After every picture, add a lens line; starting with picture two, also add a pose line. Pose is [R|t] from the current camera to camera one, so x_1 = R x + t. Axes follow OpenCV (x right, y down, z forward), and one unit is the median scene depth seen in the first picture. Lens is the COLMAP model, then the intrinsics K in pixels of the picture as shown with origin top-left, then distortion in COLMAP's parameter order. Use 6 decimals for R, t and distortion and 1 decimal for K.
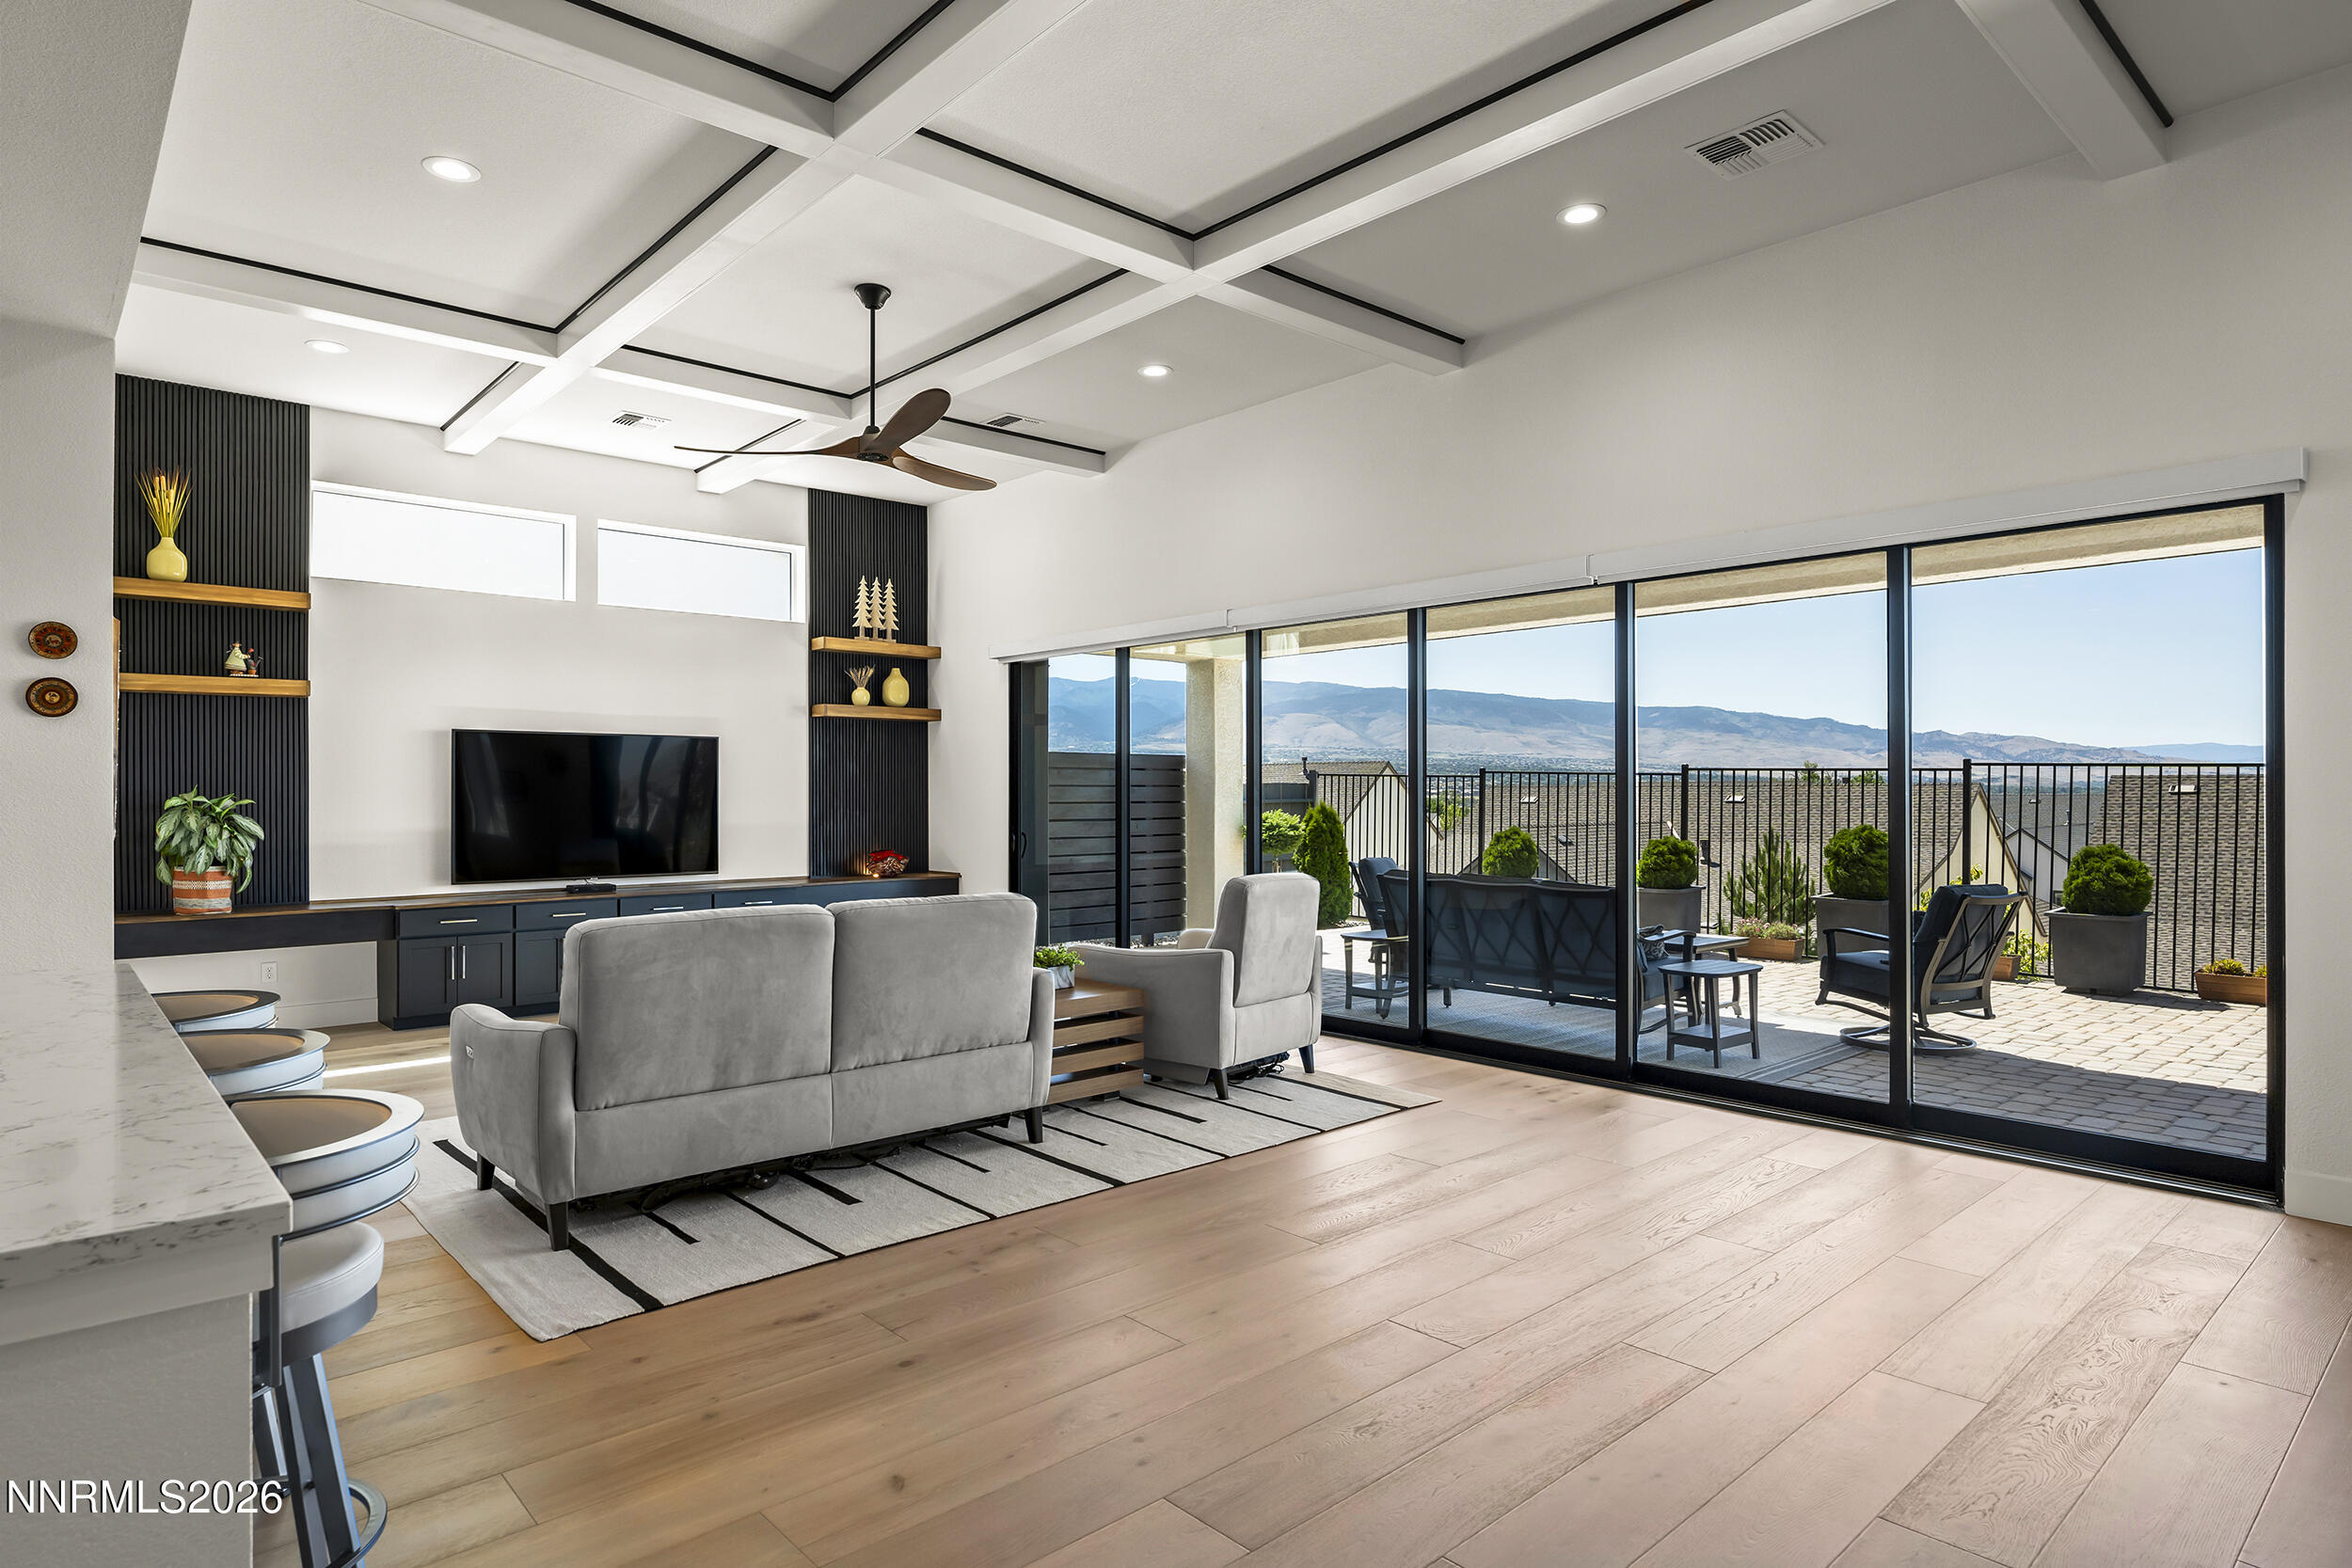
lens RADIAL K [[1282.8, 0, 1170.6], [0, 1282.8, 793.4], [0, 0, 1]] dist [0.001678, 0.000102]
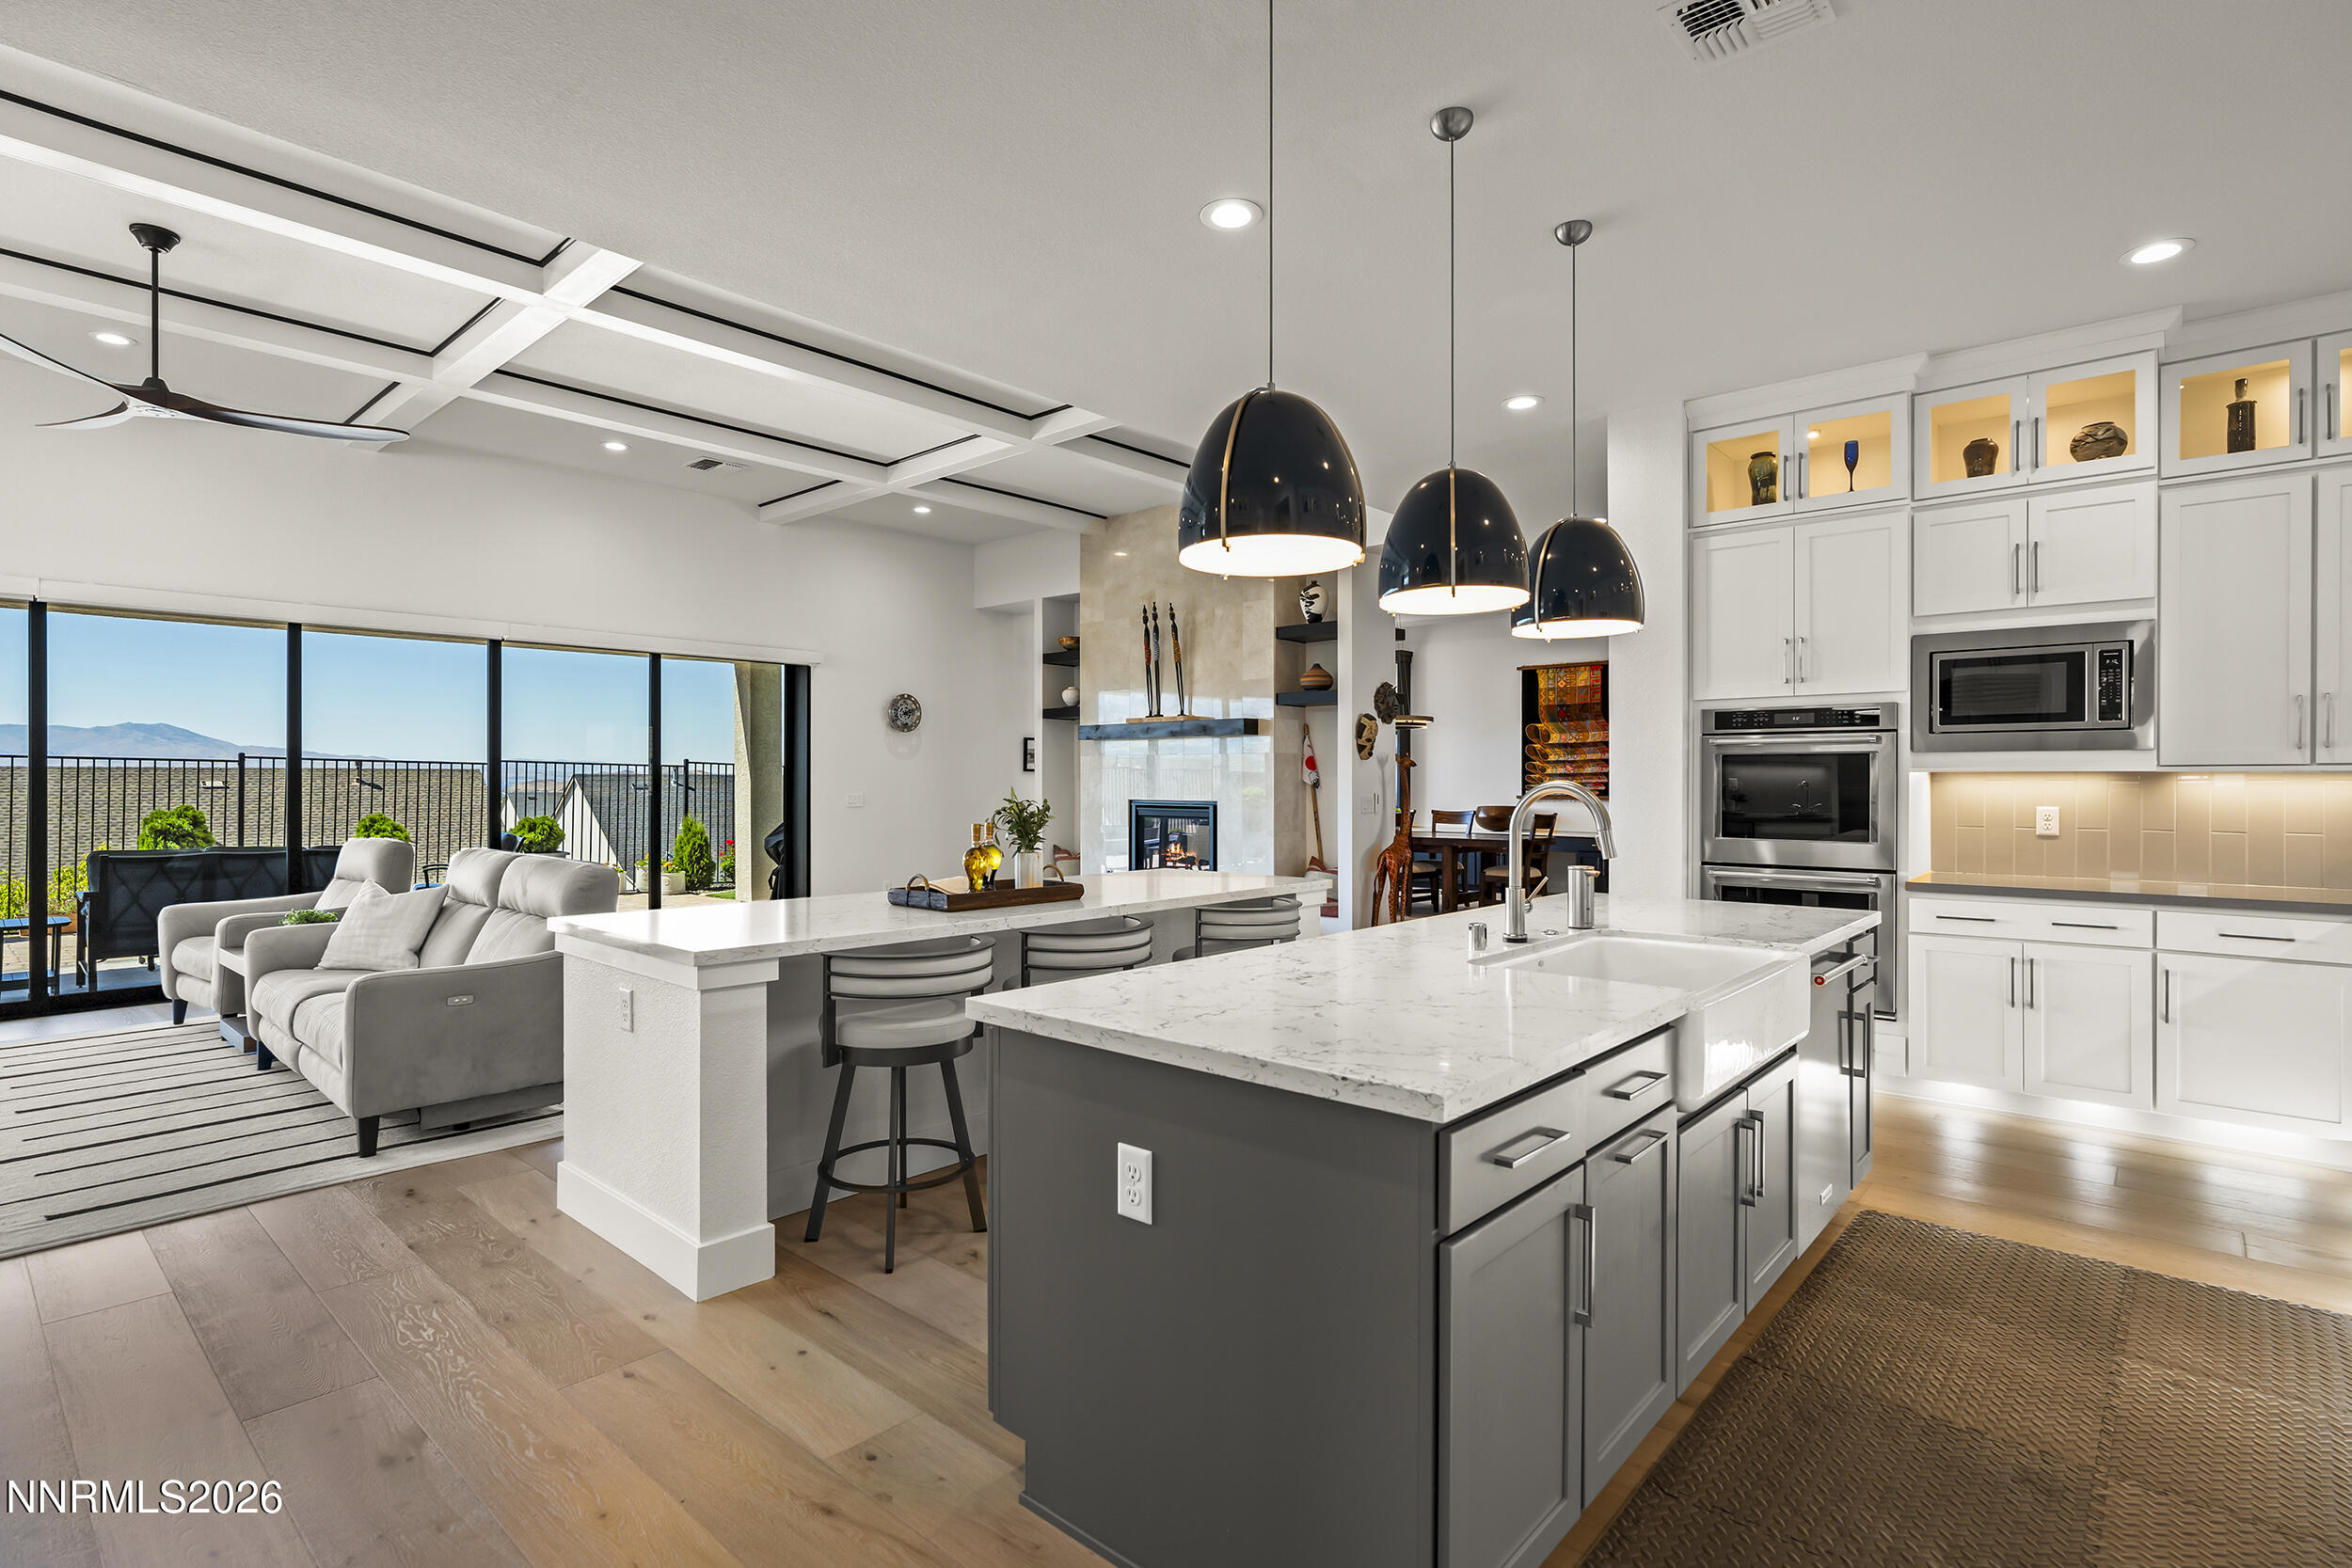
lens RADIAL K [[1145.1, 0, 1171.1], [0, 1145.1, 779.7], [0, 0, 1]] dist [0.002687, -0.000054]
pose [[-0.110350, 0.003775, 0.993886, -0.683520], [0.001173, 0.999993, -0.003668, 0.005618], [-0.993892, 0.000761, -0.110354, 0.215061]]
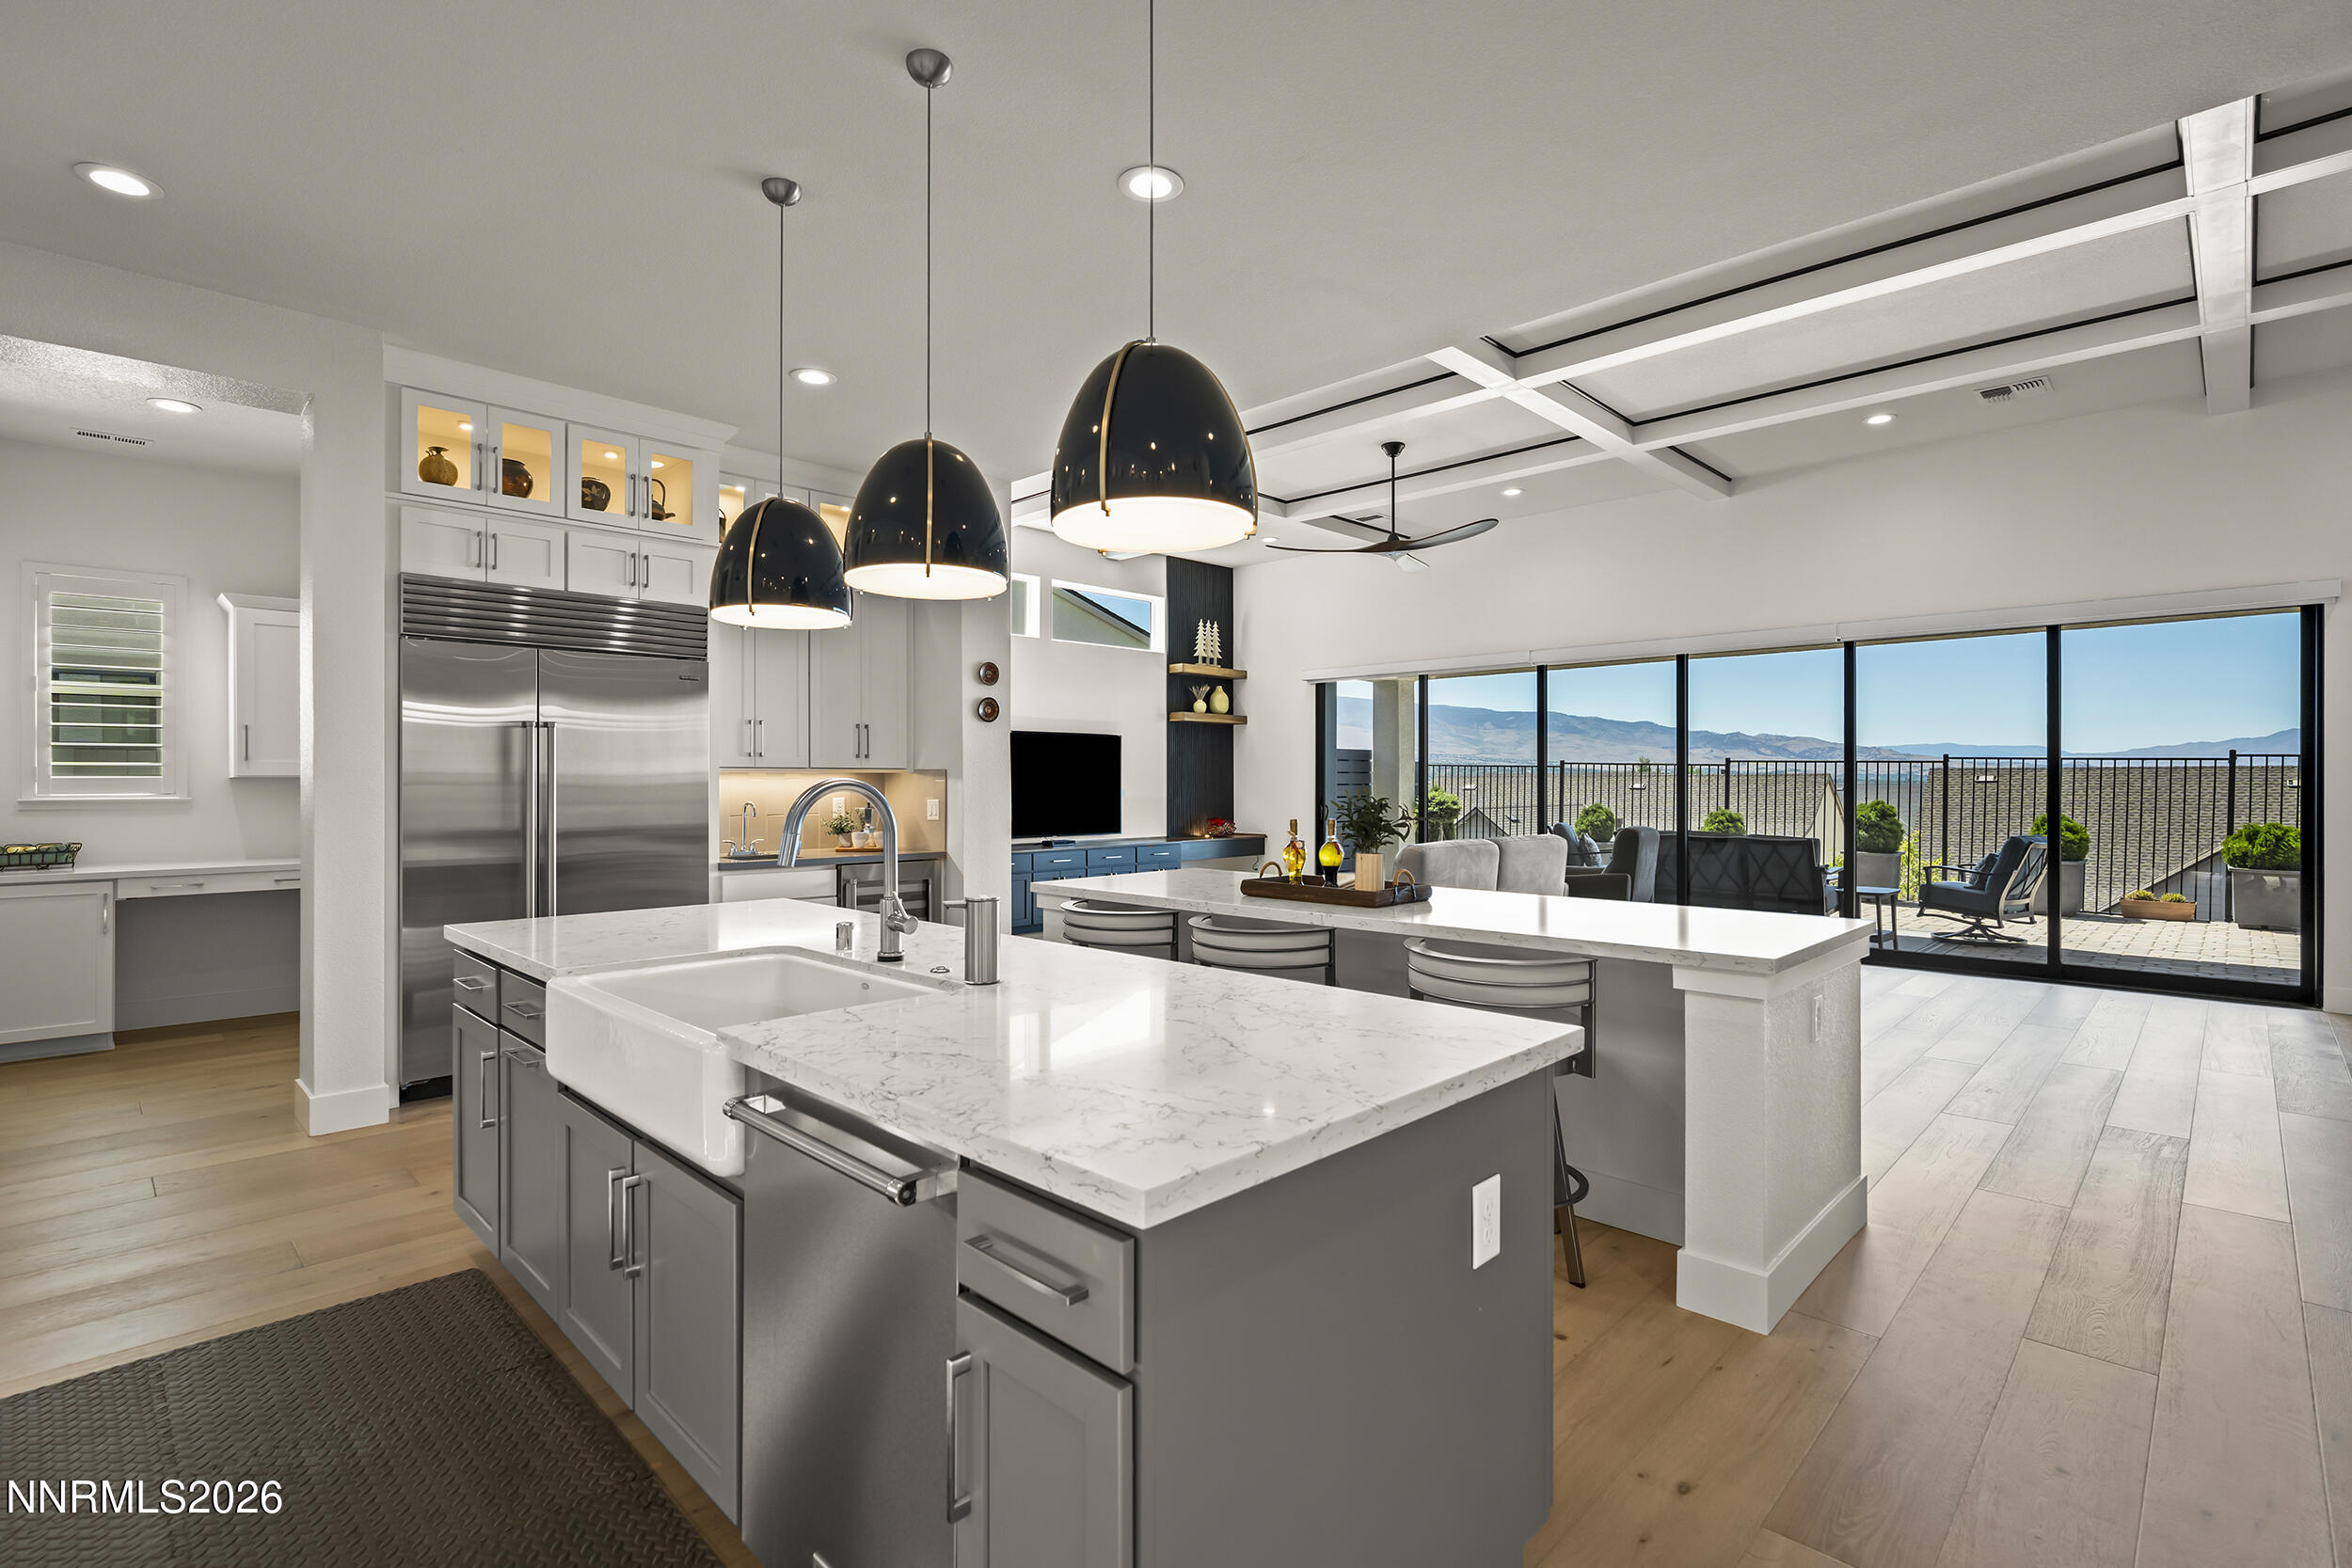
lens RADIAL K [[1090.1, 0, 1193.0], [0, 1090.1, 780.8], [0, 0, 1]] dist [0.019283, 0.000602]
pose [[0.996531, 0.001705, 0.083210, -0.346816], [-0.001561, 0.999997, -0.001795, 0.006472], [-0.083213, 0.001658, 0.996530, -0.167234]]
